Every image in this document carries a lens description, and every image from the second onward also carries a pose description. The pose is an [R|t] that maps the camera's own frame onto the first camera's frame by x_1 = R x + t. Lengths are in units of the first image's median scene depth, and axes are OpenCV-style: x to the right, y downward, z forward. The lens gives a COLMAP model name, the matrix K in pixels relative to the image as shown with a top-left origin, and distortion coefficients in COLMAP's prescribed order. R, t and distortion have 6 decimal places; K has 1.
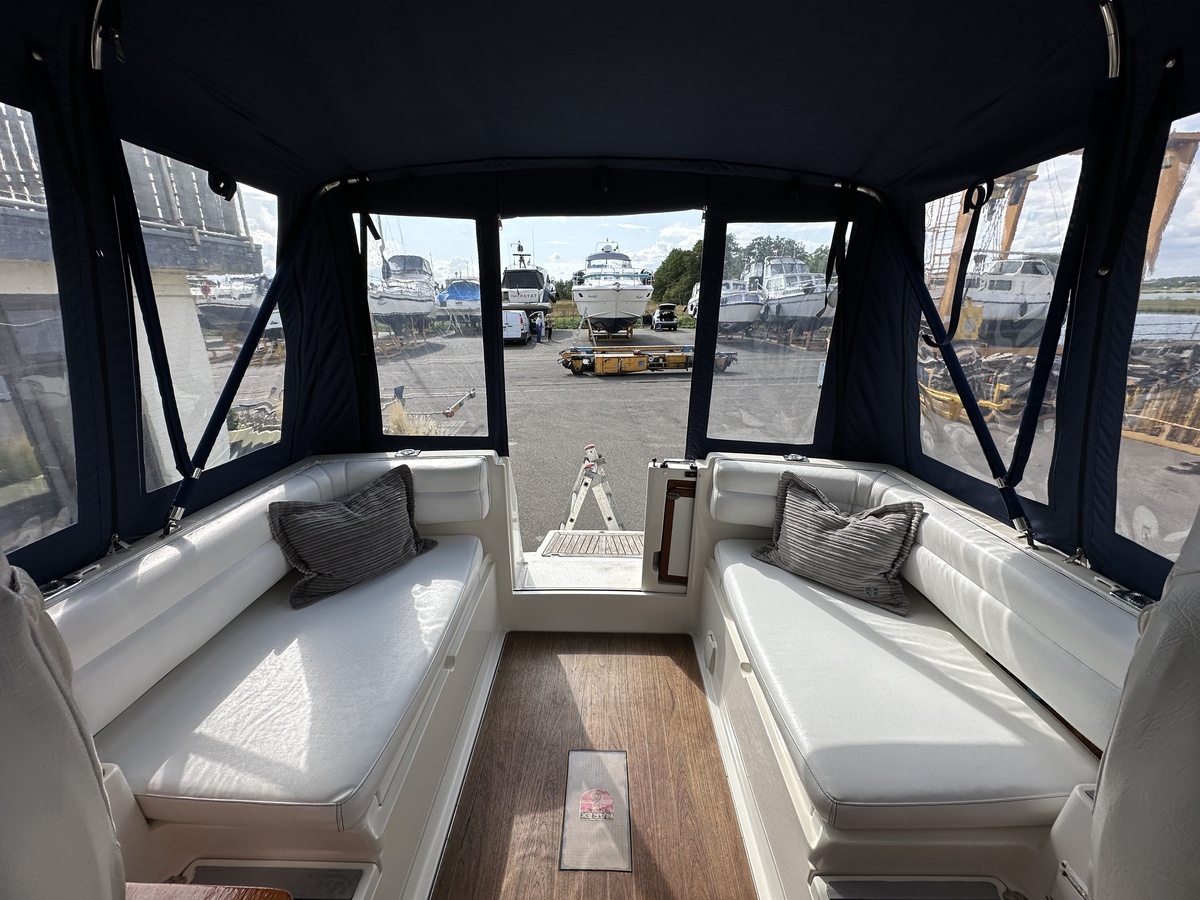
lens RADIAL K [[477.8, 0, 597.3], [0, 477.8, 453.5], [0, 0, 1]] dist [-0.004195, 0.000750]
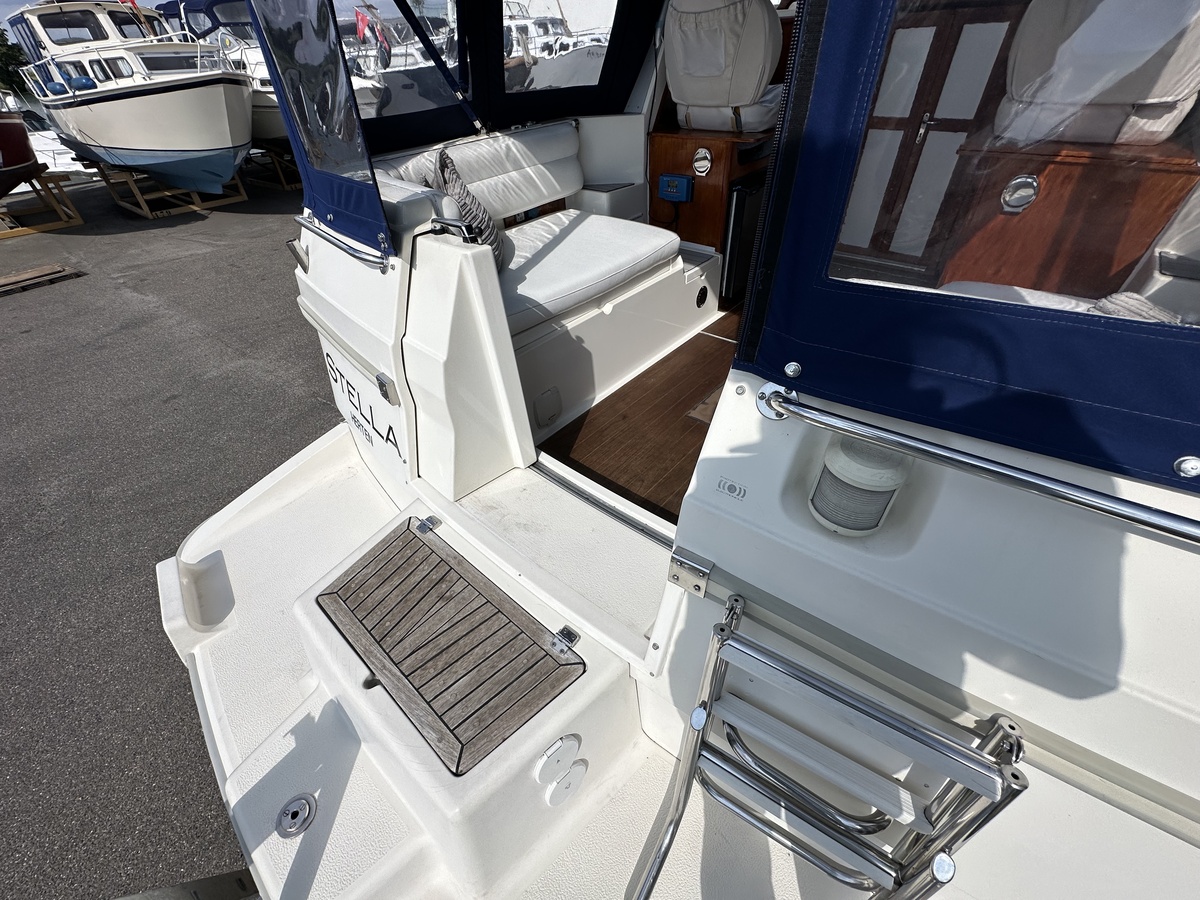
lens RADIAL K [[477.8, 0, 600.3], [0, 477.8, 451.6], [0, 0, 1]] dist [-0.004195, 0.000750]
pose [[-0.771503, -0.392325, 0.500863, -0.330526], [0.227486, 0.565094, 0.793044, -0.231359], [-0.594165, 0.725776, -0.346723, 1.358885]]
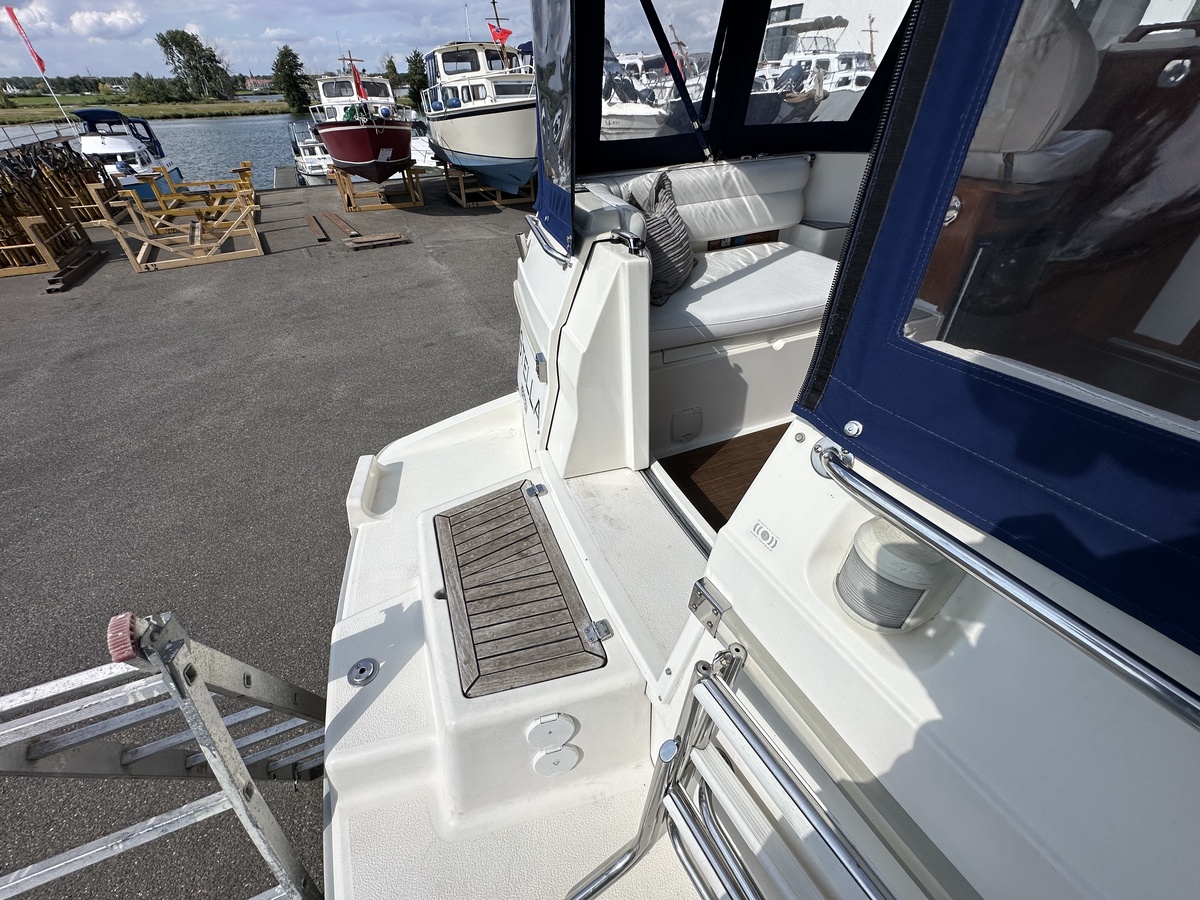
lens RADIAL K [[477.8, 0, 599.6], [0, 477.8, 451.6], [0, 0, 1]] dist [-0.004195, 0.000750]
pose [[-0.392789, -0.549731, 0.737233, -0.409413], [0.303451, 0.679286, 0.668197, -0.213367], [-0.868121, 0.486175, -0.100000, 1.304118]]
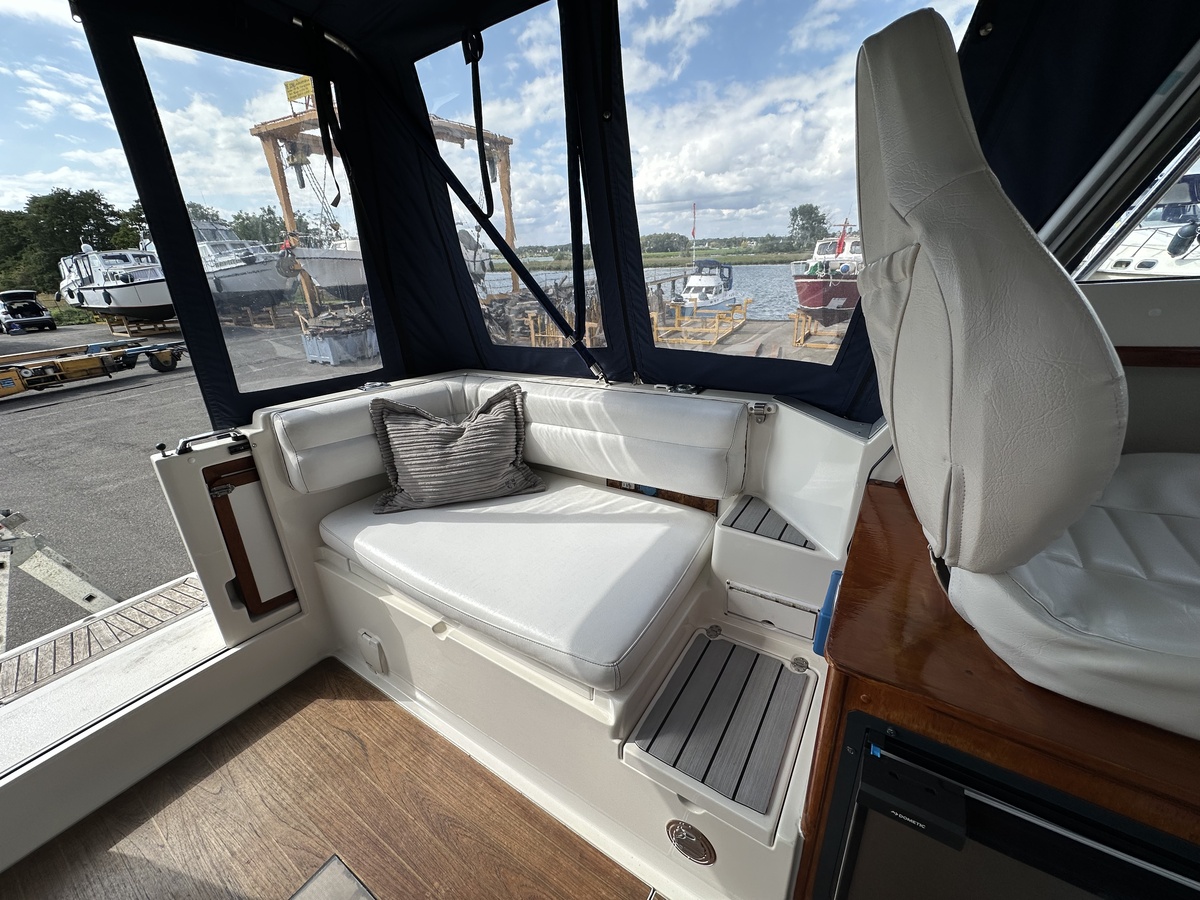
lens RADIAL K [[477.8, 0, 601.5], [0, 477.8, 451.0], [0, 0, 1]] dist [-0.004195, 0.000750]
pose [[0.534336, -0.336050, 0.775600, -0.057791], [0.301378, 0.933011, 0.196624, 0.074621], [-0.789719, 0.128685, 0.599819, 0.212158]]
